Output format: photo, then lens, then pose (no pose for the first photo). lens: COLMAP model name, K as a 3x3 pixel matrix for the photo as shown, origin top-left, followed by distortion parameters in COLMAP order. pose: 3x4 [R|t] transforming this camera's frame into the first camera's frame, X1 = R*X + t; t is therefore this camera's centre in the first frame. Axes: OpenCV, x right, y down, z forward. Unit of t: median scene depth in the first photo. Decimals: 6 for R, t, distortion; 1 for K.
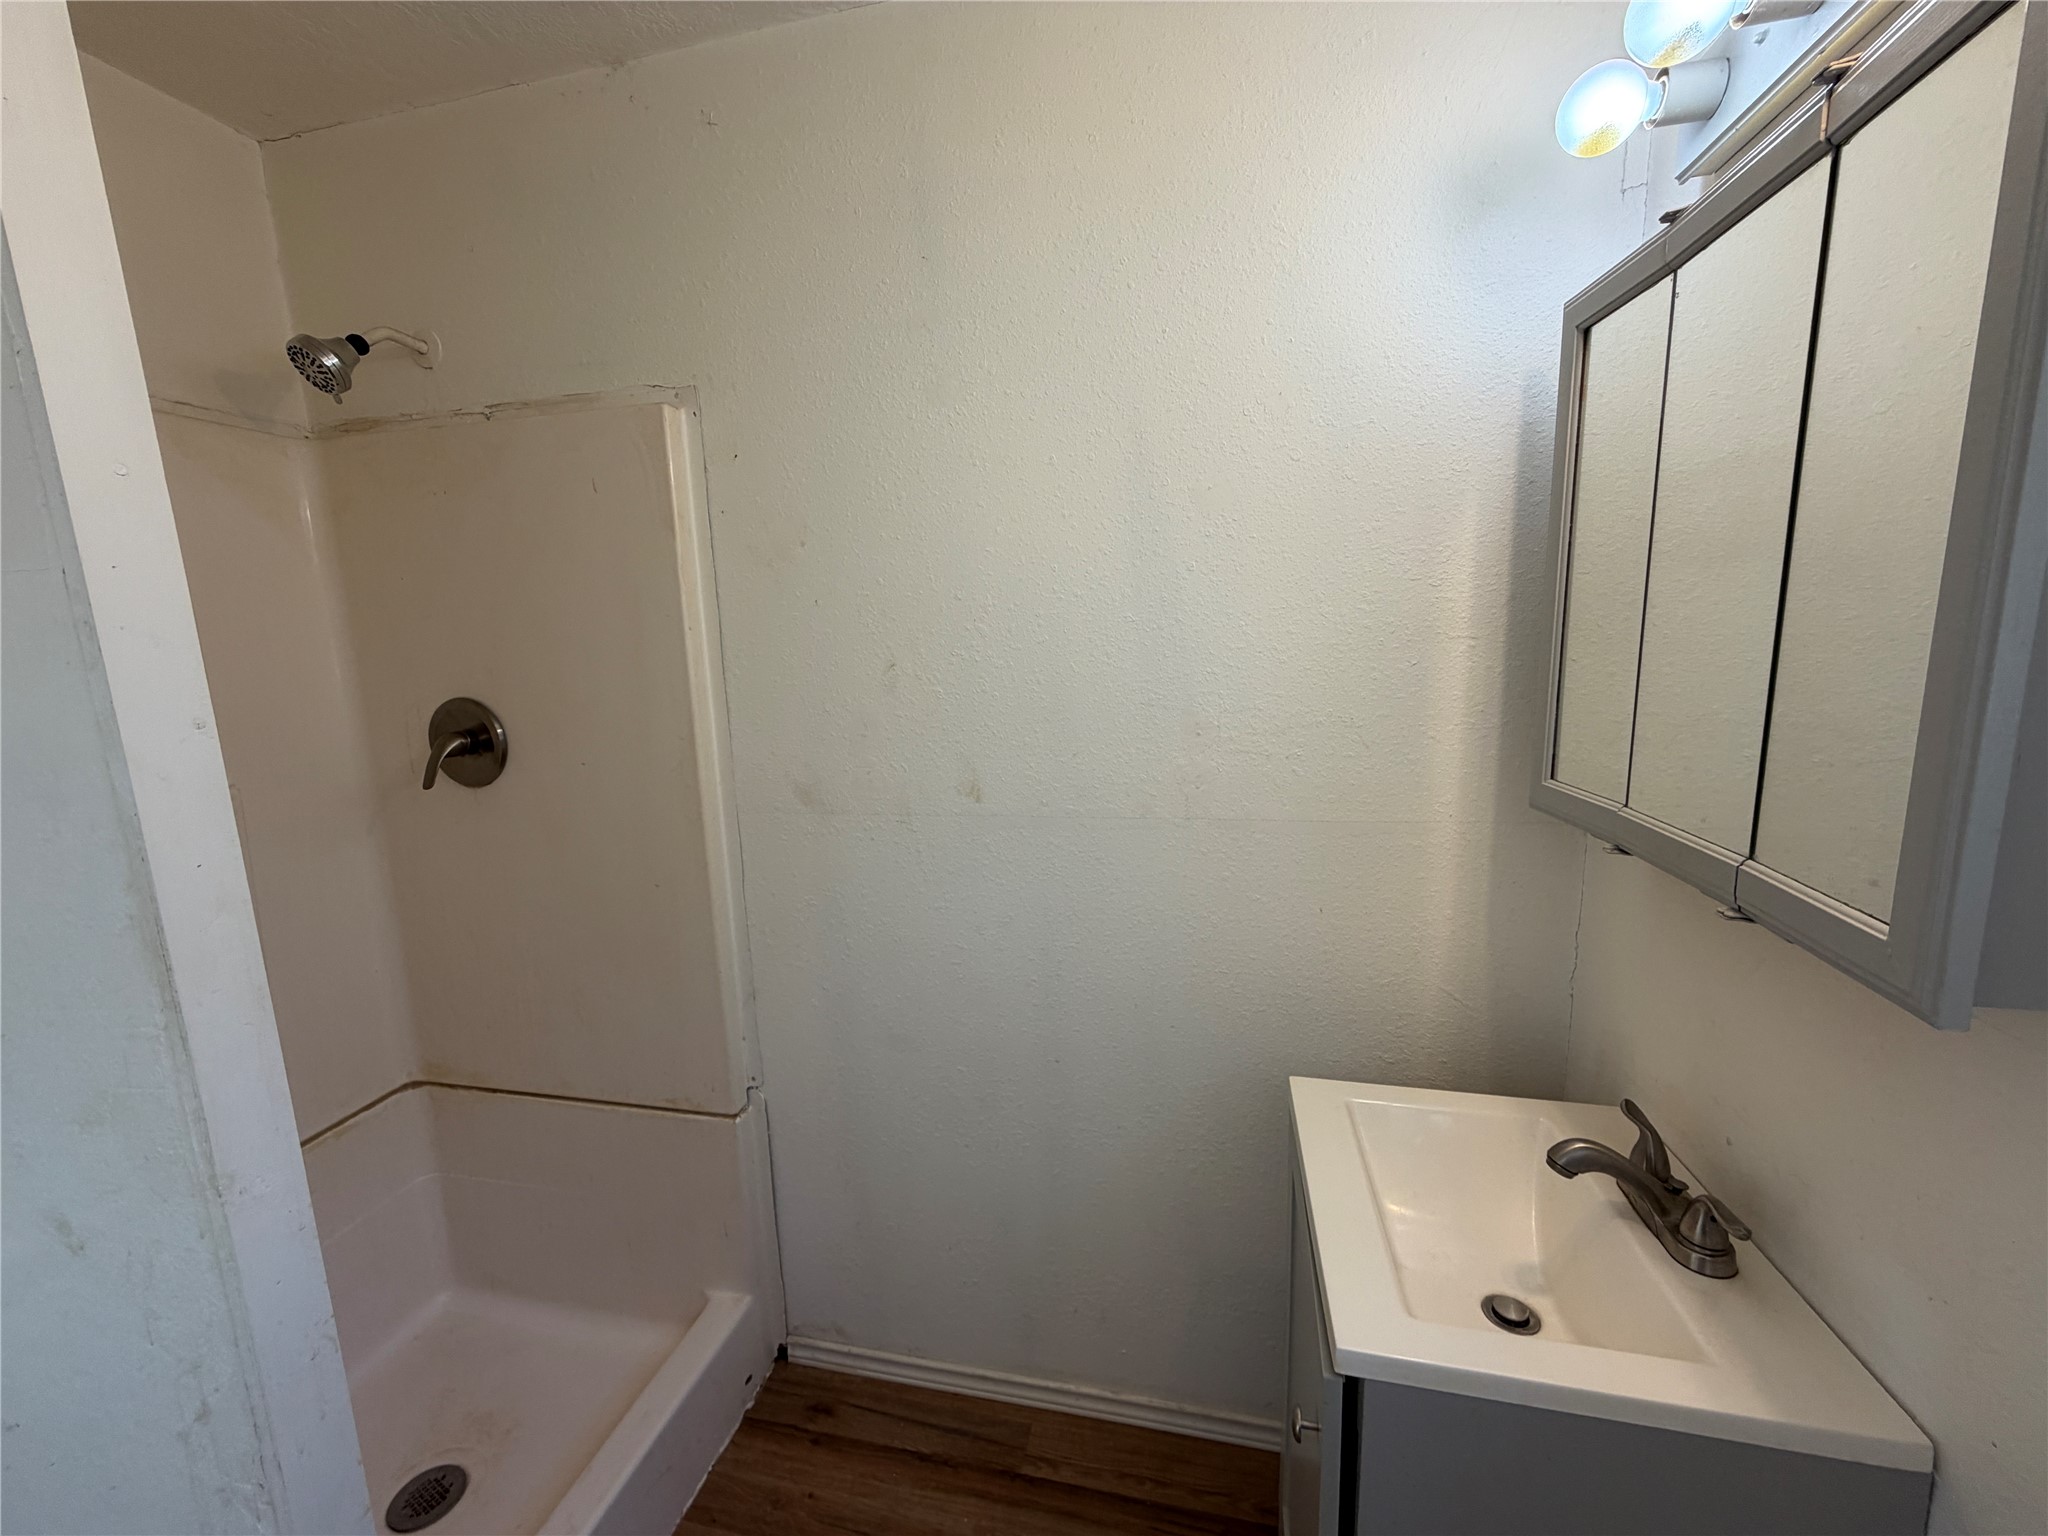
lens RADIAL K [[816.9, 0, 1021.2], [0, 816.9, 769.1], [0, 0, 1]] dist [0.000839, 0.000041]
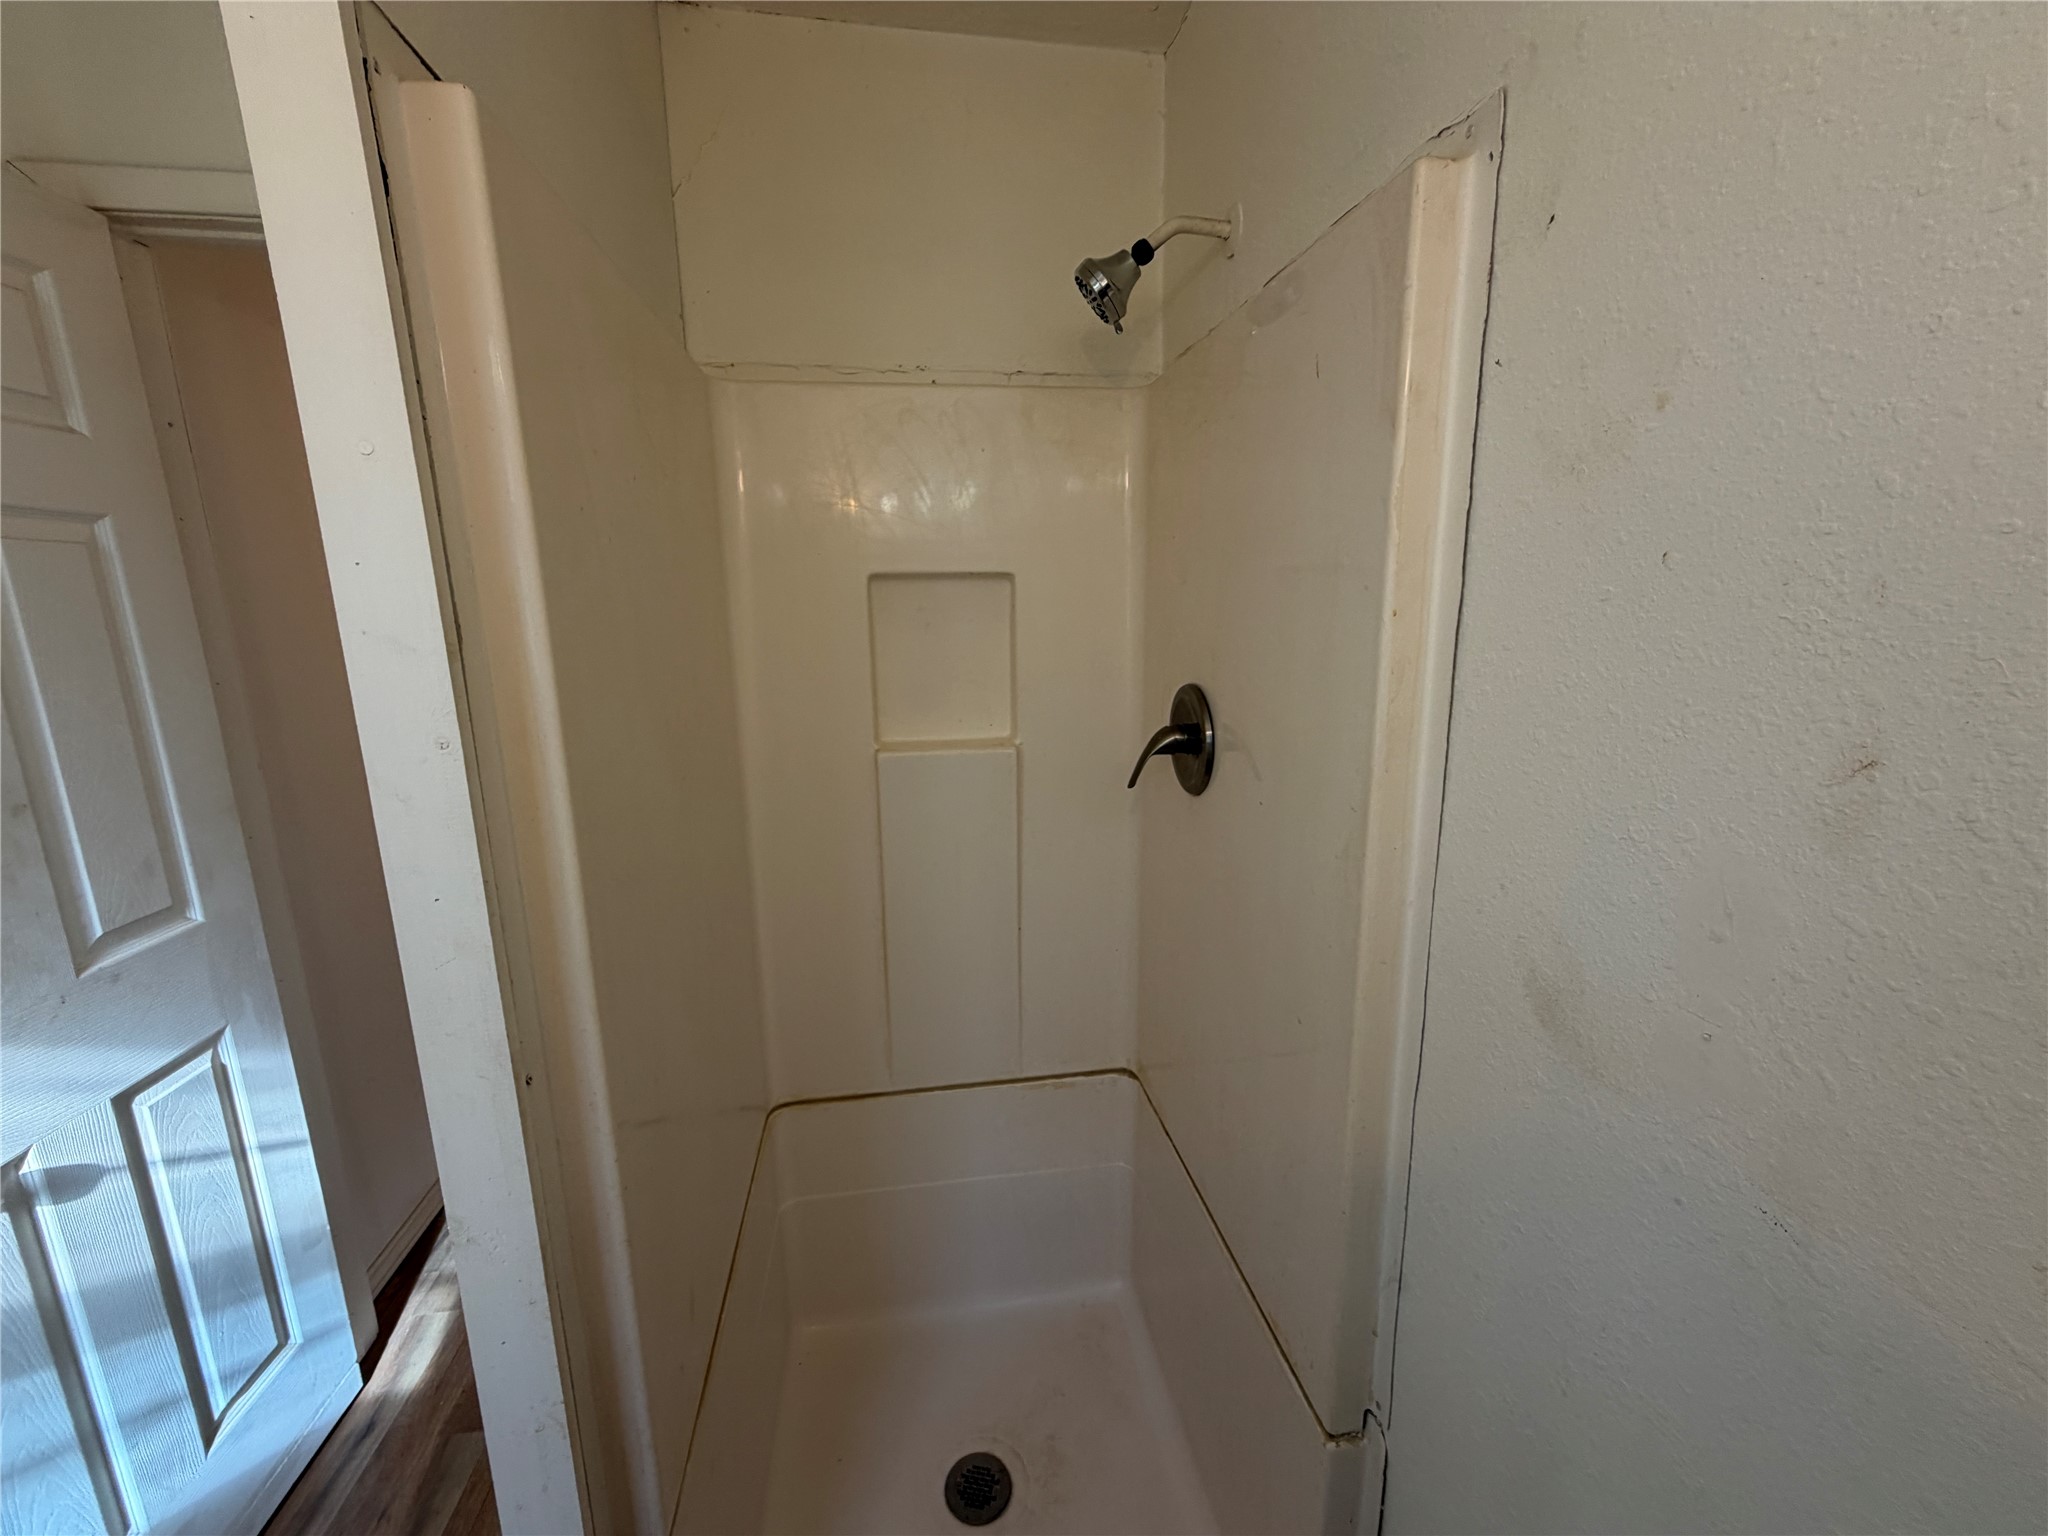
lens RADIAL K [[819.6, 0, 1019.6], [0, 819.6, 769.1], [0, 0, 1]] dist [0.001112, 0.000063]
pose [[0.371638, 0.213162, -0.903574, 0.002920], [-0.150606, 0.974234, 0.167888, -0.121886], [0.916080, 0.073690, 0.394166, 0.560051]]
